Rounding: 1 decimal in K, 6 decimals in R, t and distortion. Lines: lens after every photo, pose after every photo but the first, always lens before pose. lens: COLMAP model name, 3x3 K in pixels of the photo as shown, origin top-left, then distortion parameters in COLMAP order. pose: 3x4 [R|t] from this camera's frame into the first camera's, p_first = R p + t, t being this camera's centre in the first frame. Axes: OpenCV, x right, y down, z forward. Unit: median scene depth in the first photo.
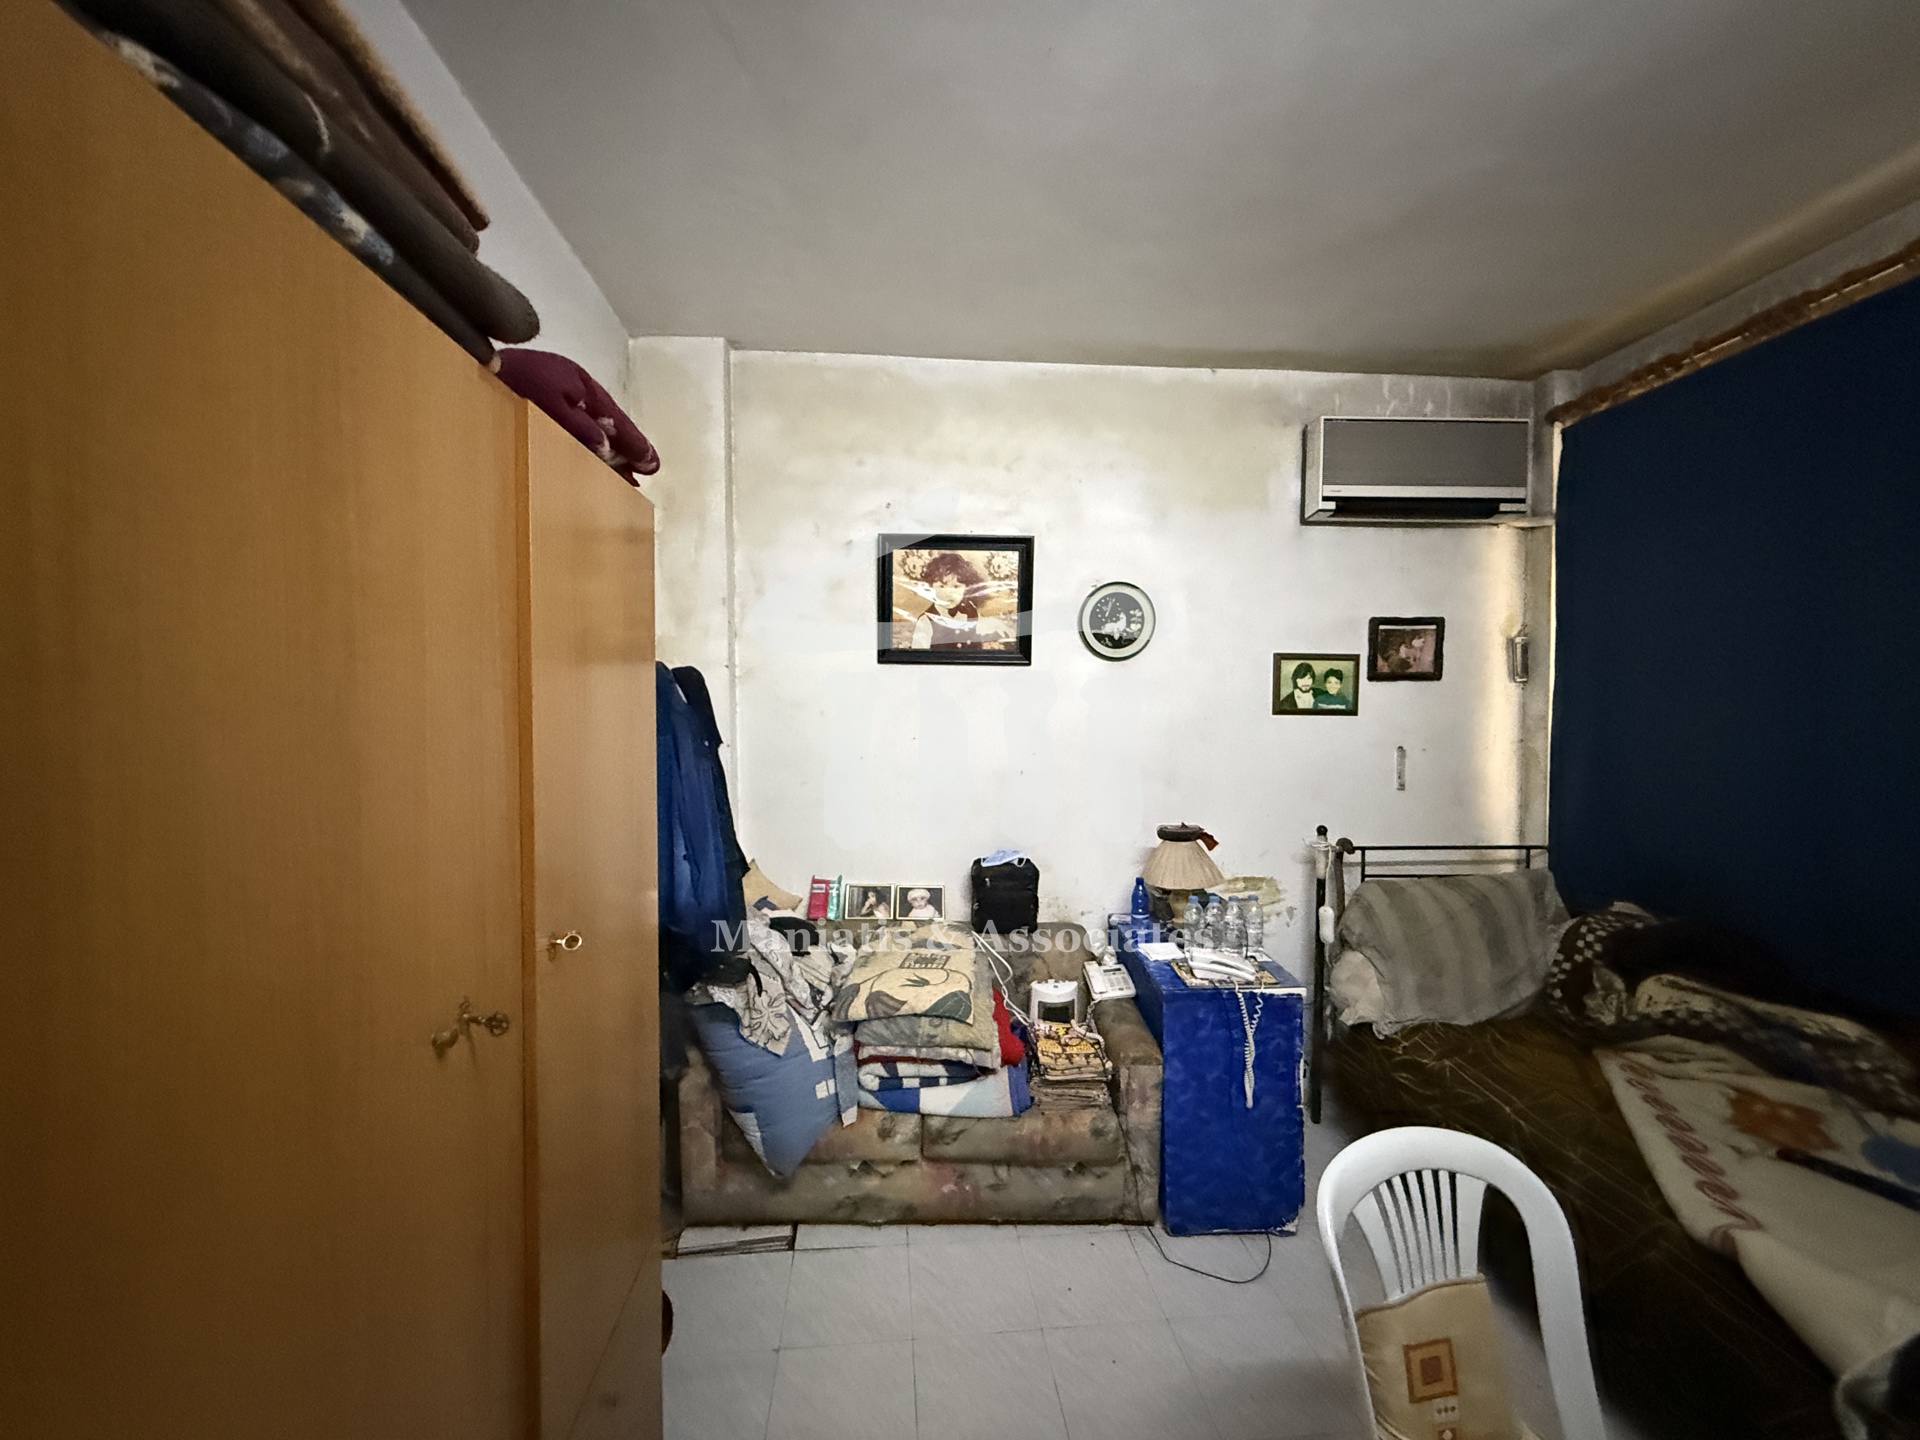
lens RADIAL K [[771.0, 0, 949.7], [0, 771.0, 720.3], [0, 0, 1]] dist [-0.002464, 0.000149]
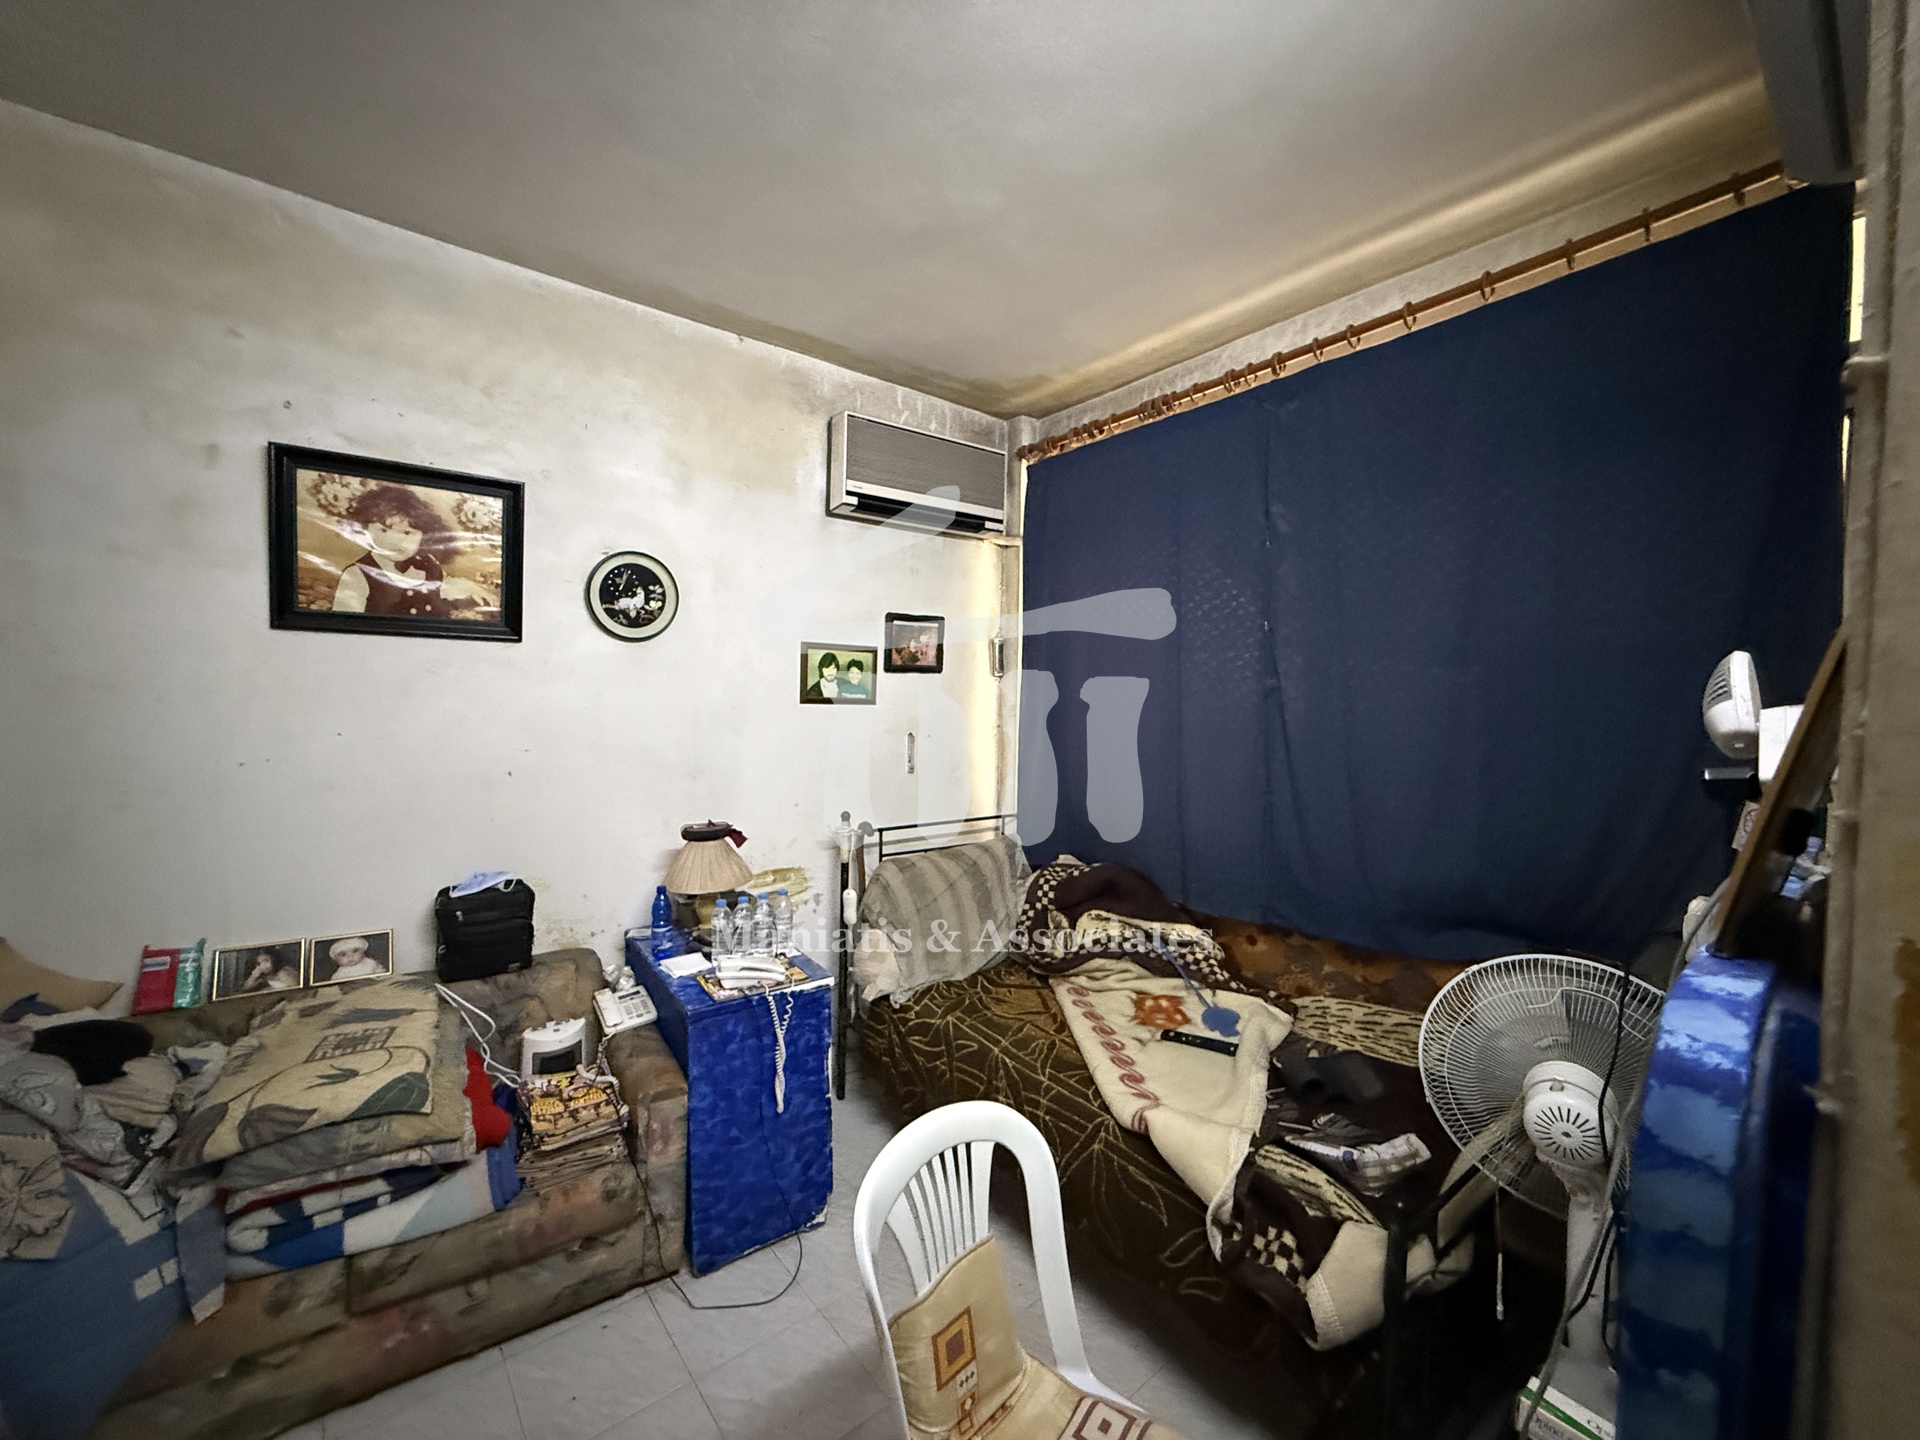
lens RADIAL K [[751.0, 0, 952.4], [0, 751.0, 717.6], [0, 0, 1]] dist [-0.000746, -0.000351]
pose [[0.822888, -0.007431, 0.568156, 0.033699], [-0.000820, 0.999898, 0.014265, -0.003651], [-0.568204, -0.012204, 0.822798, 0.102270]]
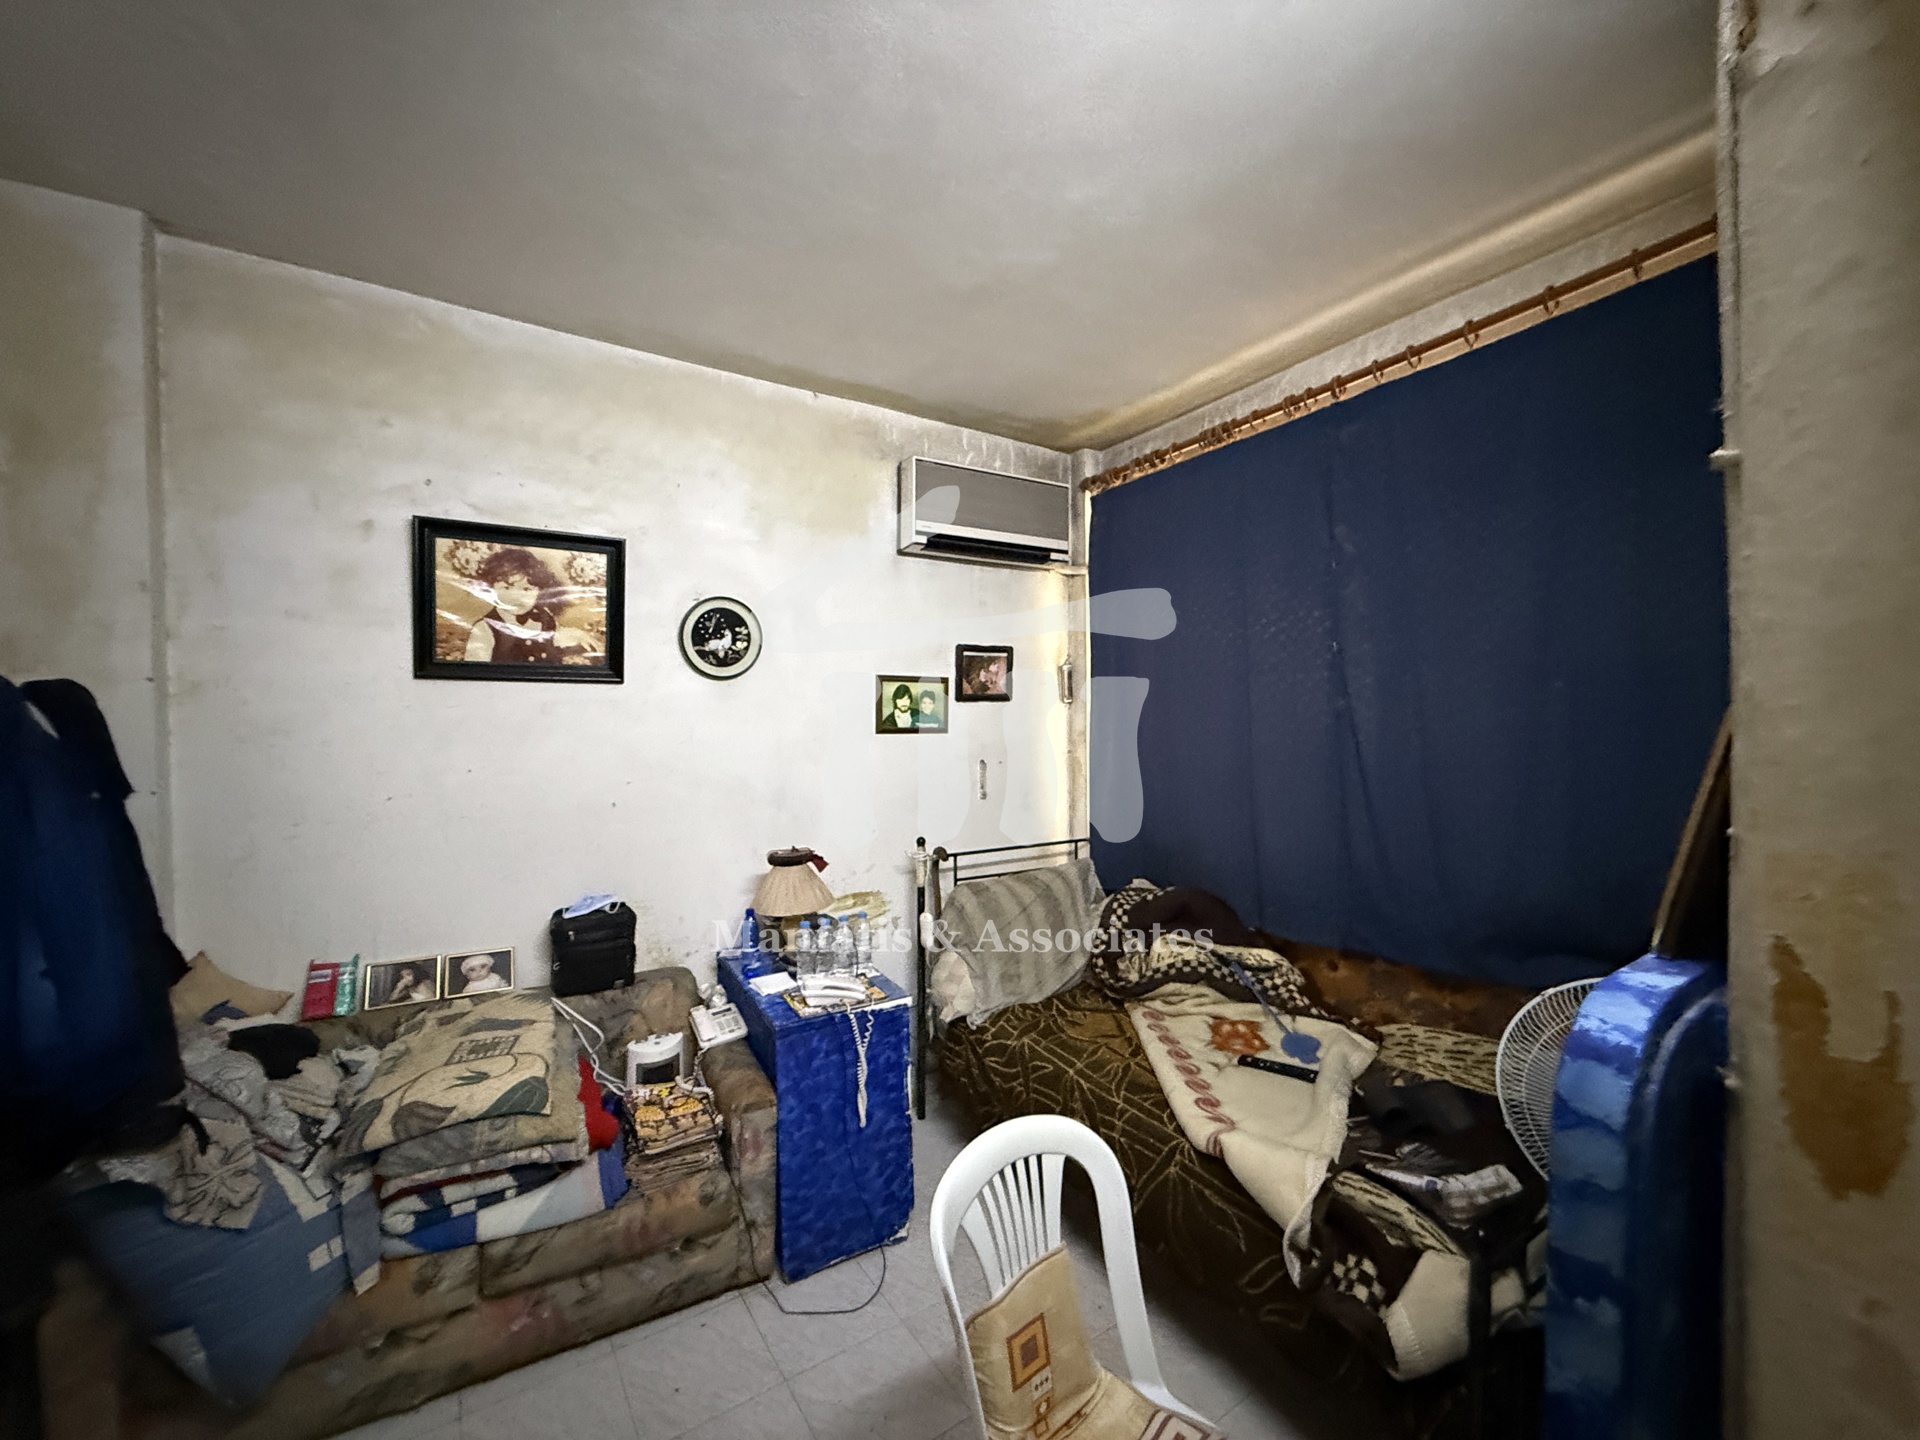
lens RADIAL K [[759.3, 0, 956.4], [0, 759.3, 717.7], [0, 0, 1]] dist [-0.001745, 0.000068]
pose [[0.874352, -0.008864, 0.485211, 0.018434], [0.020123, 0.999635, -0.018000, -0.009643], [-0.484875, 0.025502, 0.874212, 0.056543]]
